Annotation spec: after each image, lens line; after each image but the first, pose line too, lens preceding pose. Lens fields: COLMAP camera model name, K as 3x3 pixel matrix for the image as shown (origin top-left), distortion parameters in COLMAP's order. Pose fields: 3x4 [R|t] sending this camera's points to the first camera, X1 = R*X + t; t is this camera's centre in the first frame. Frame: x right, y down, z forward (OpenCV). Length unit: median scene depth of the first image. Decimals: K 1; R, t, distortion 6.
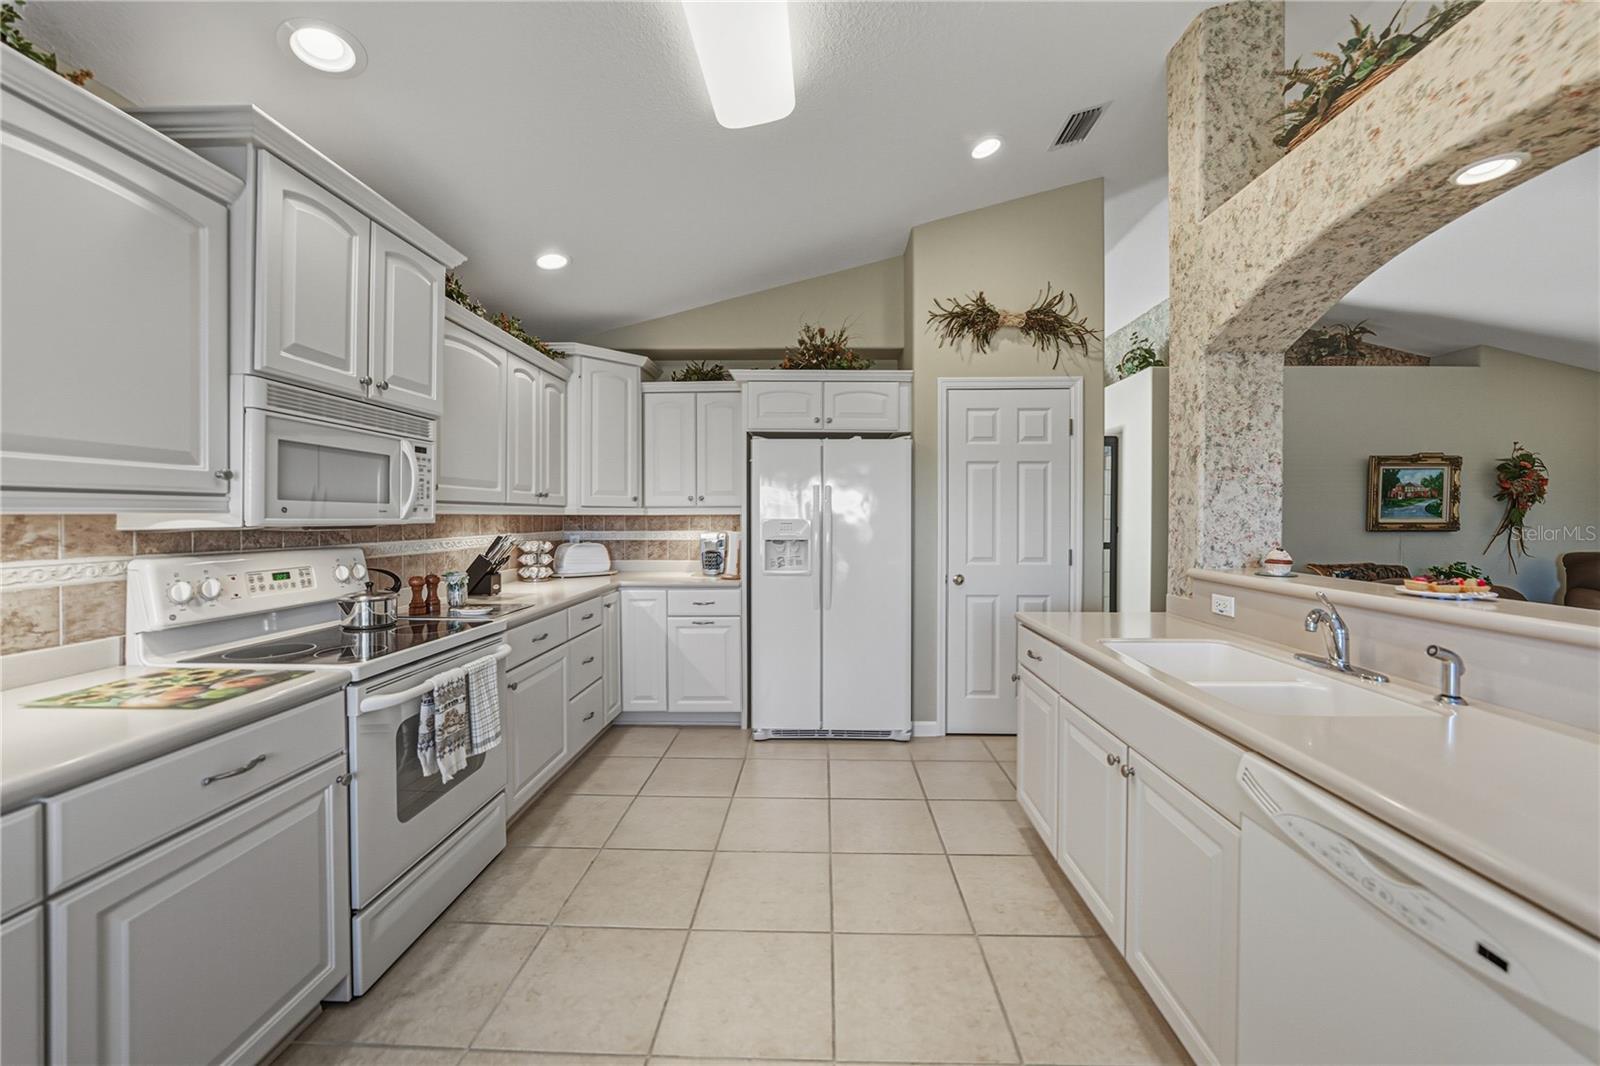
lens RADIAL K [[599.1, 0, 804.2], [0, 599.1, 522.4], [0, 0, 1]] dist [-0.017696, 0.002724]
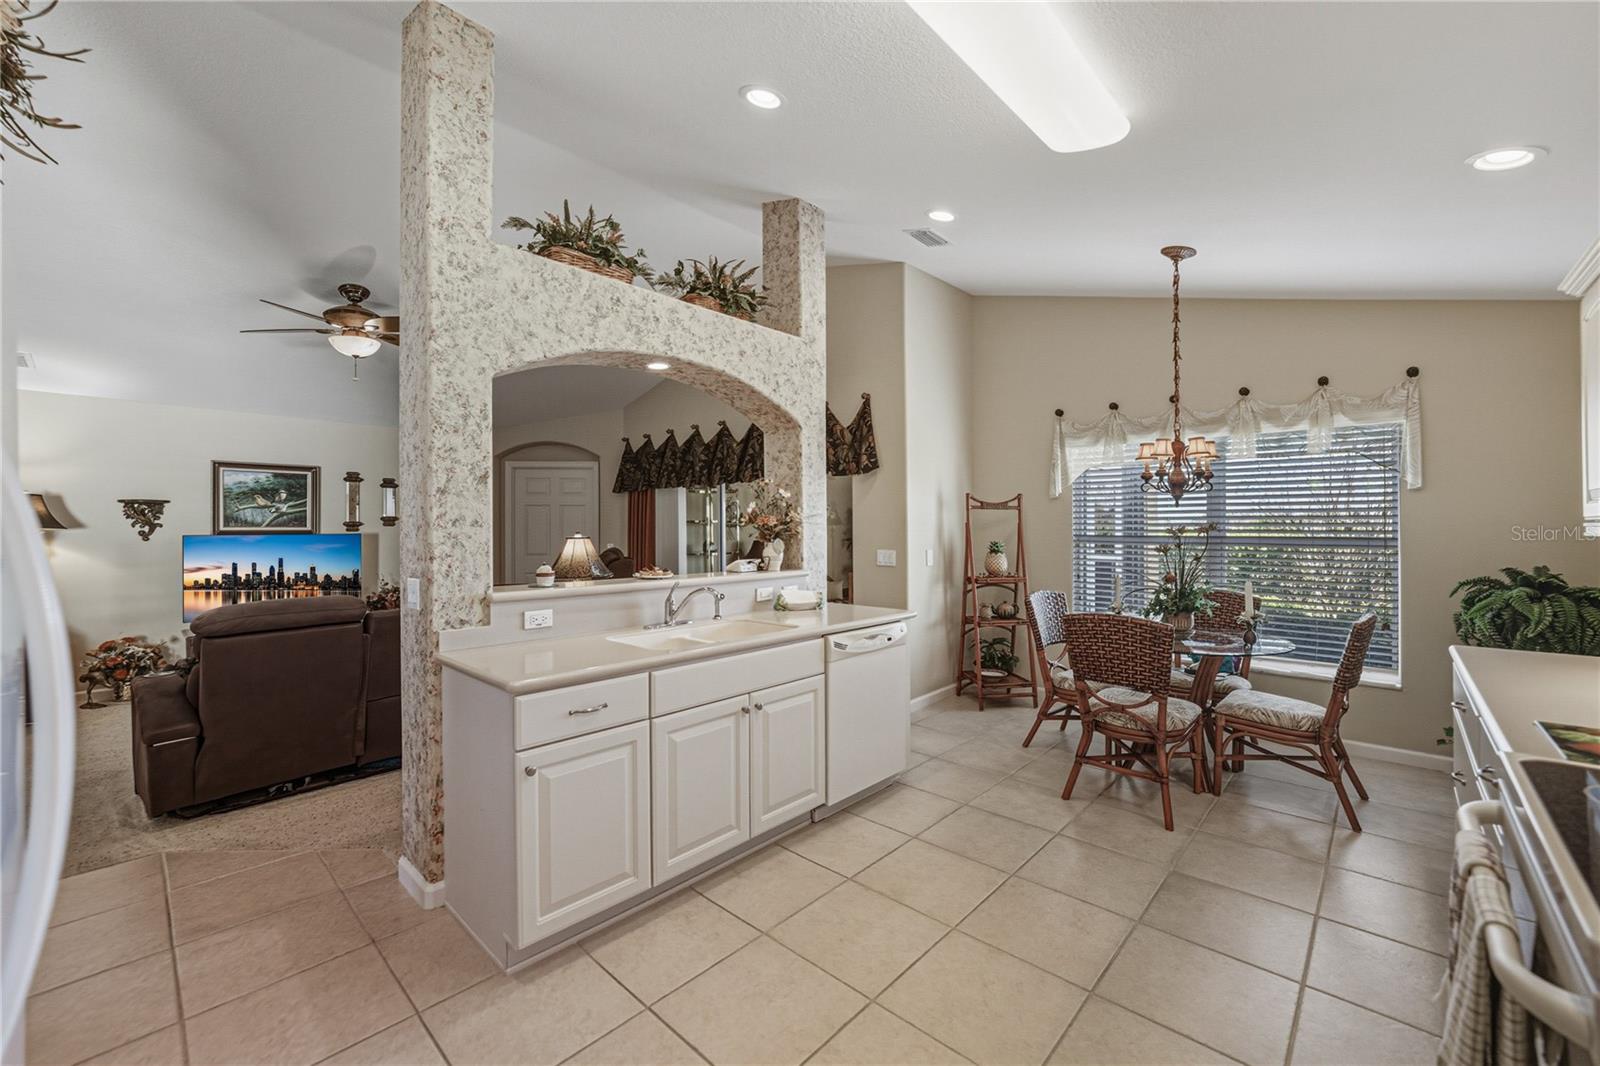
lens RADIAL K [[644.2, 0, 797.1], [0, 644.2, 530.2], [0, 0, 1]] dist [-0.012424, 0.001165]
pose [[-0.750622, -0.000285, 0.660731, -0.383488], [0.010966, 0.999857, 0.012890, -0.030718], [-0.660640, 0.016921, -0.750512, 1.347774]]
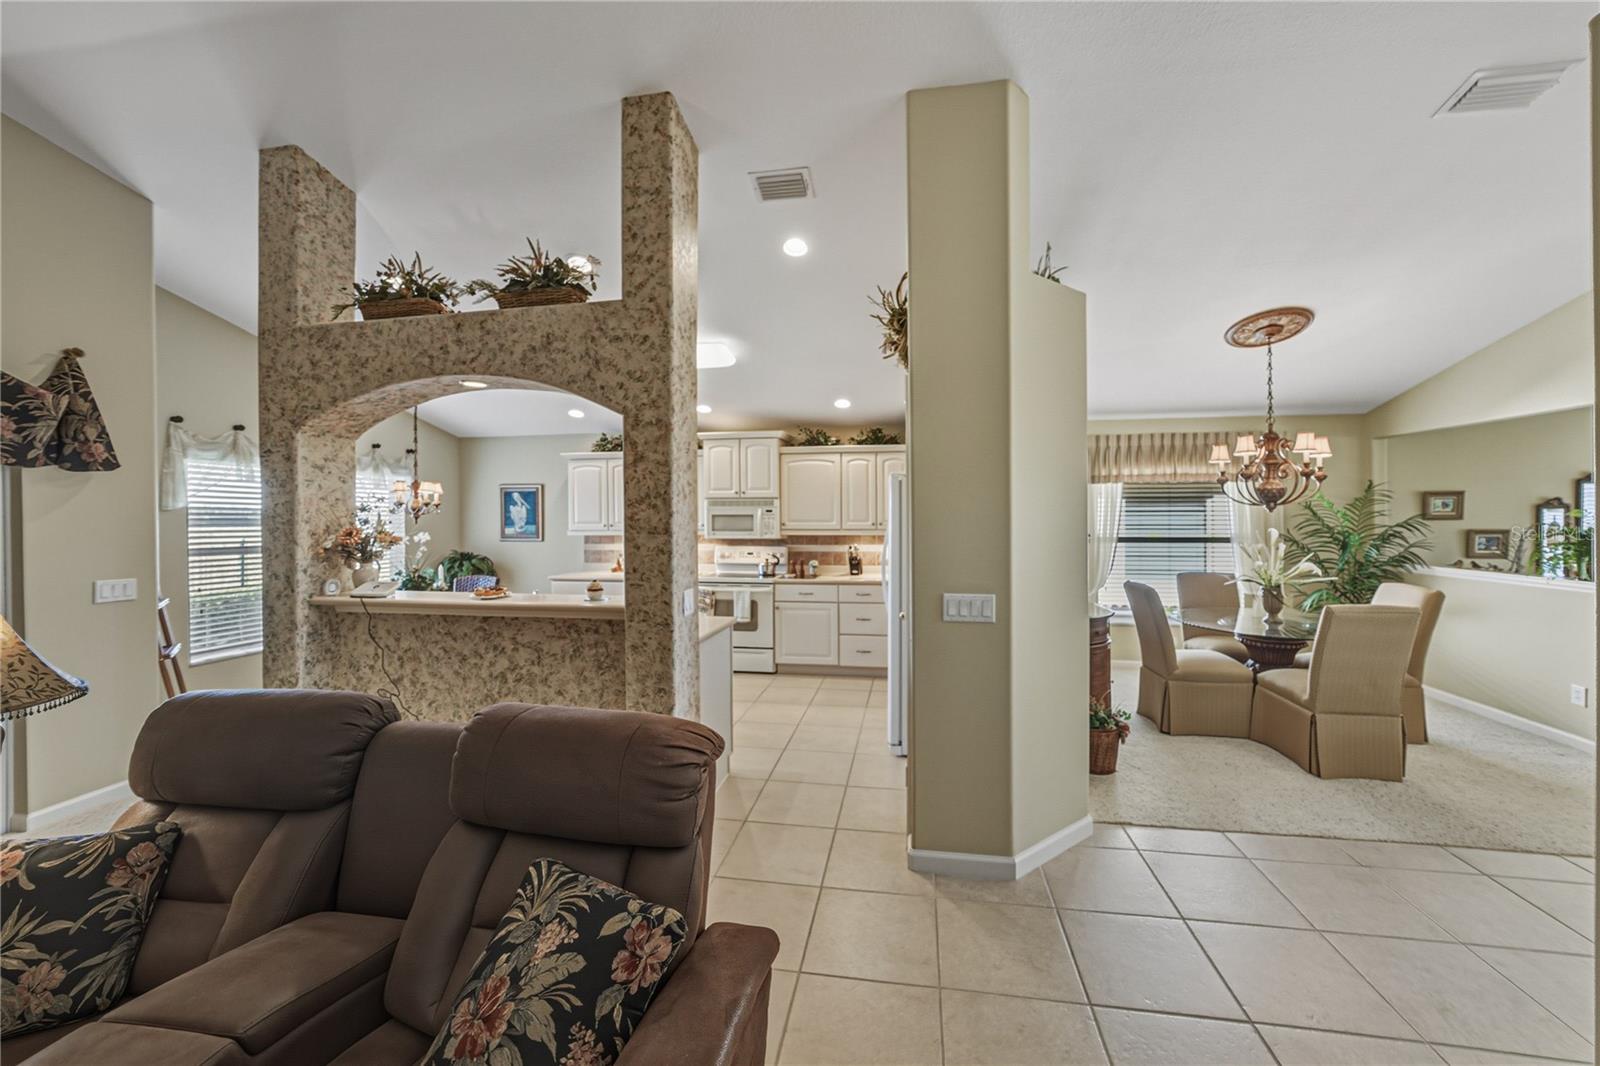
lens RADIAL K [[578.1, 0, 820.6], [0, 578.1, 517.7], [0, 0, 1]] dist [-0.018684, 0.001391]
pose [[-0.113697, 0.001183, -0.993515, 1.703068], [-0.007993, 0.999966, 0.002106, -0.088572], [0.993483, 0.008181, -0.113684, 1.364061]]
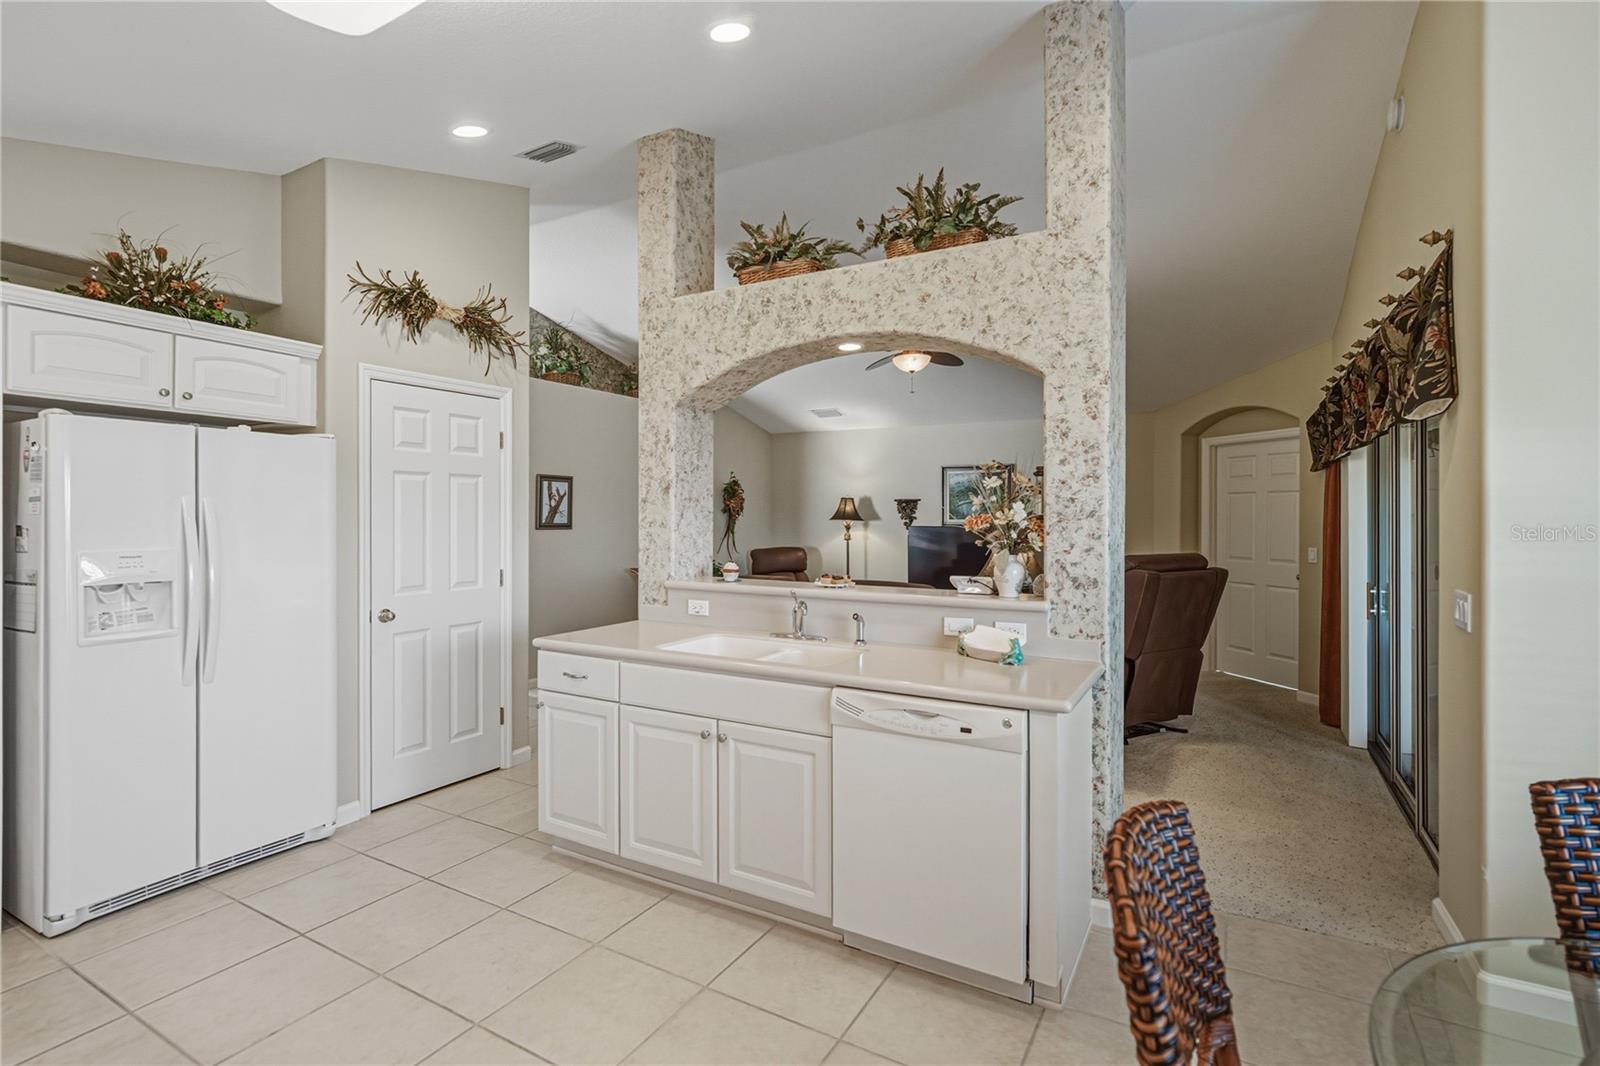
lens RADIAL K [[745.8, 0, 802.9], [0, 745.8, 518.7], [0, 0, 1]] dist [-0.003757, 0.000295]
pose [[0.468378, -0.003908, 0.883520, -0.524402], [0.009719, 0.999953, -0.000729, -0.041748], [-0.883475, 0.008928, 0.468394, 0.036852]]
